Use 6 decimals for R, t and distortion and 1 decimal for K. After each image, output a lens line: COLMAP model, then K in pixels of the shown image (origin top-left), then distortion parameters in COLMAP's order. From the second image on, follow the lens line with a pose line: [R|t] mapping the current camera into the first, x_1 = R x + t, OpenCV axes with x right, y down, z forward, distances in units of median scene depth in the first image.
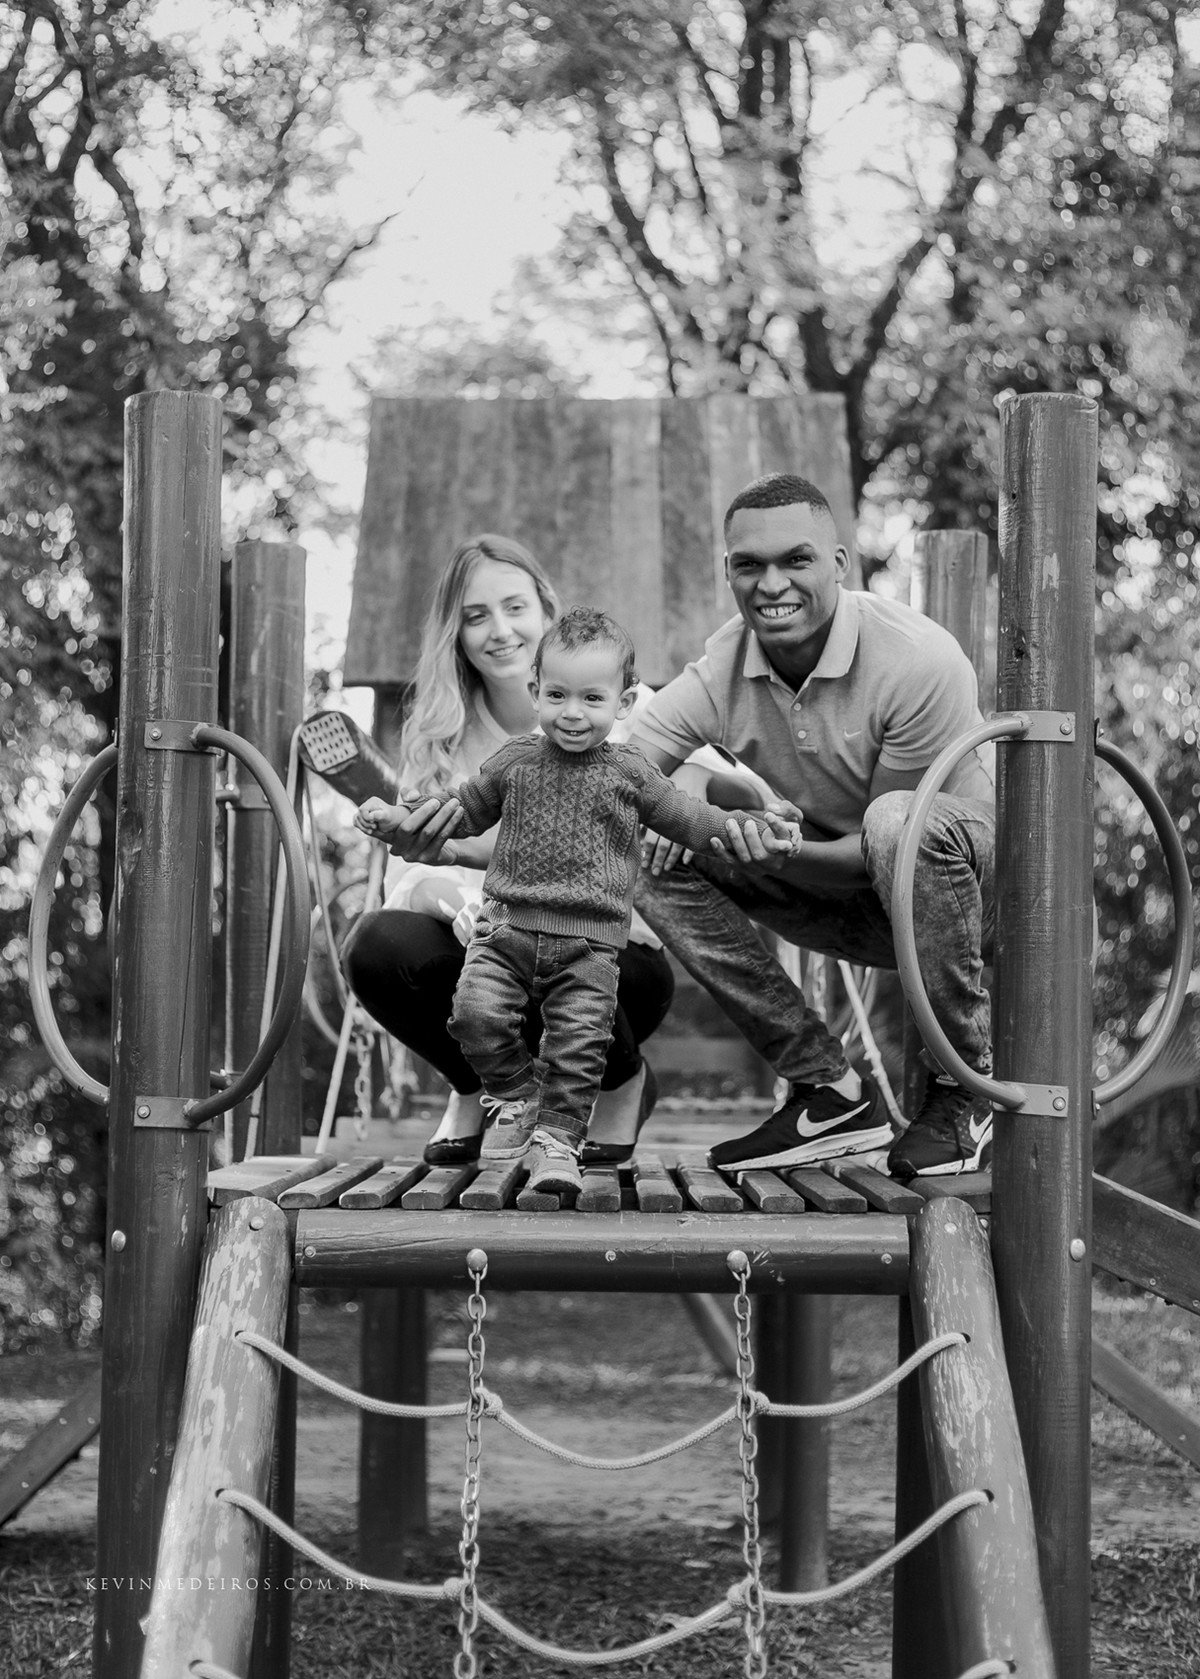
lens RADIAL K [[2704.1, 0, 599.7], [0, 2704.1, 759.2], [0, 0, 1]] dist [-0.004026, 0.089903]
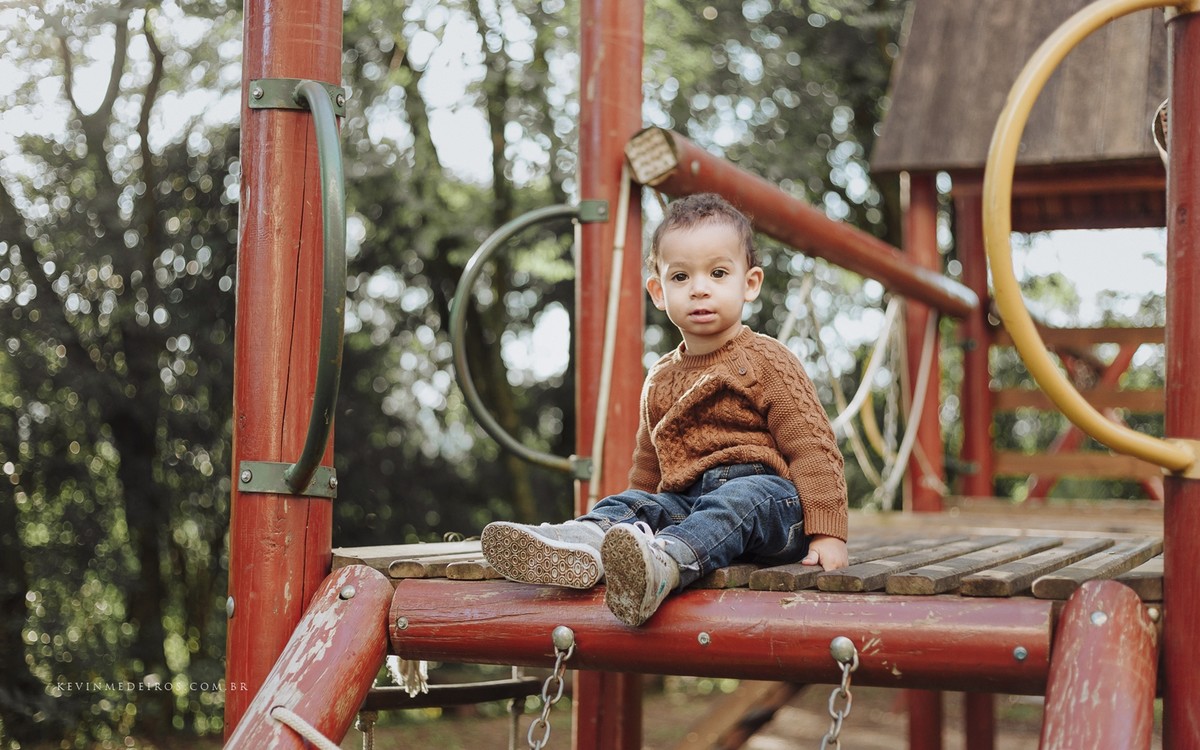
lens RADIAL K [[1735.9, 0, 600.3], [0, 1735.9, 375.5], [0, 0, 1]] dist [0.004040, 0.002046]
pose [[0.932857, -0.020936, -0.359638, 0.130600], [0.037758, 0.998493, 0.039814, 0.053550], [0.358262, -0.050720, 0.932242, 0.335210]]
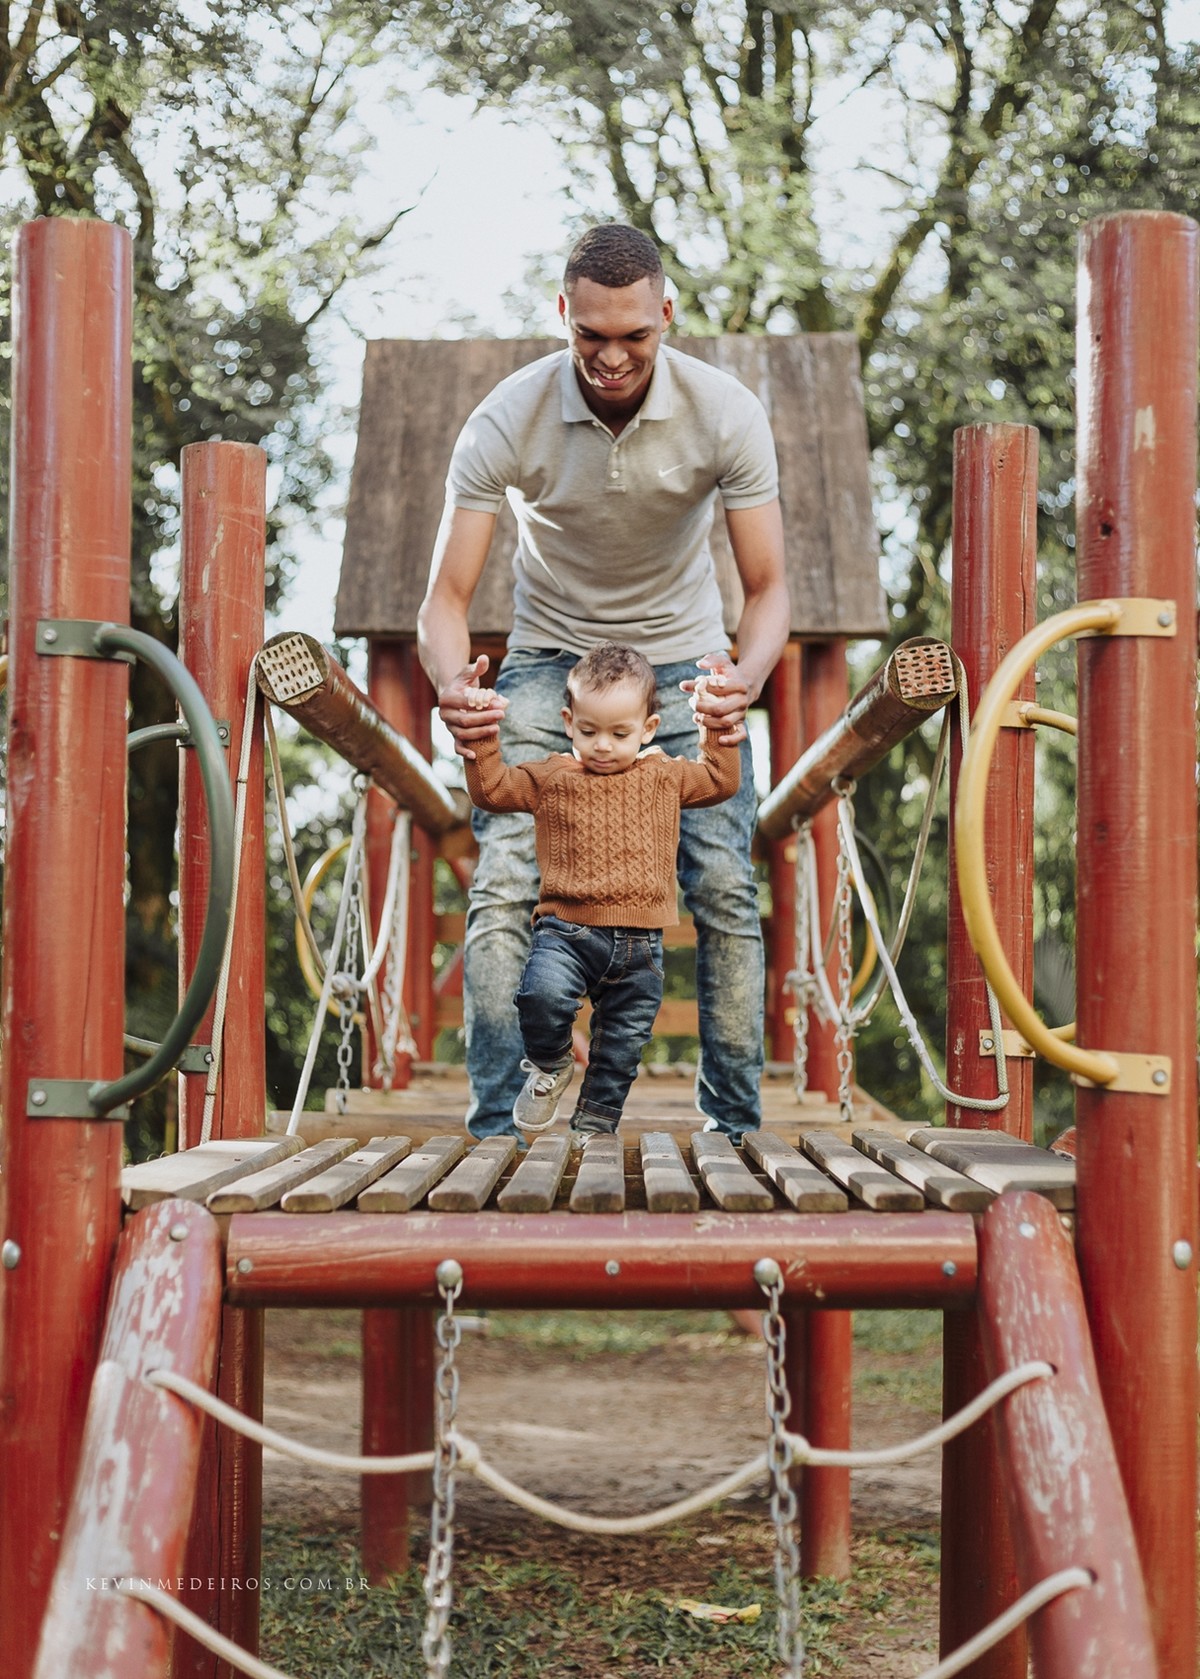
lens RADIAL K [[2550.9, 0, 628.5], [0, 2550.9, 840.1], [0, 0, 1]] dist [0.015259, 0.008755]
pose [[0.999945, -0.008614, 0.006038, 0.003904], [0.008366, 0.999166, 0.039975, 0.017108], [-0.006377, -0.039922, 0.999182, 0.169422]]
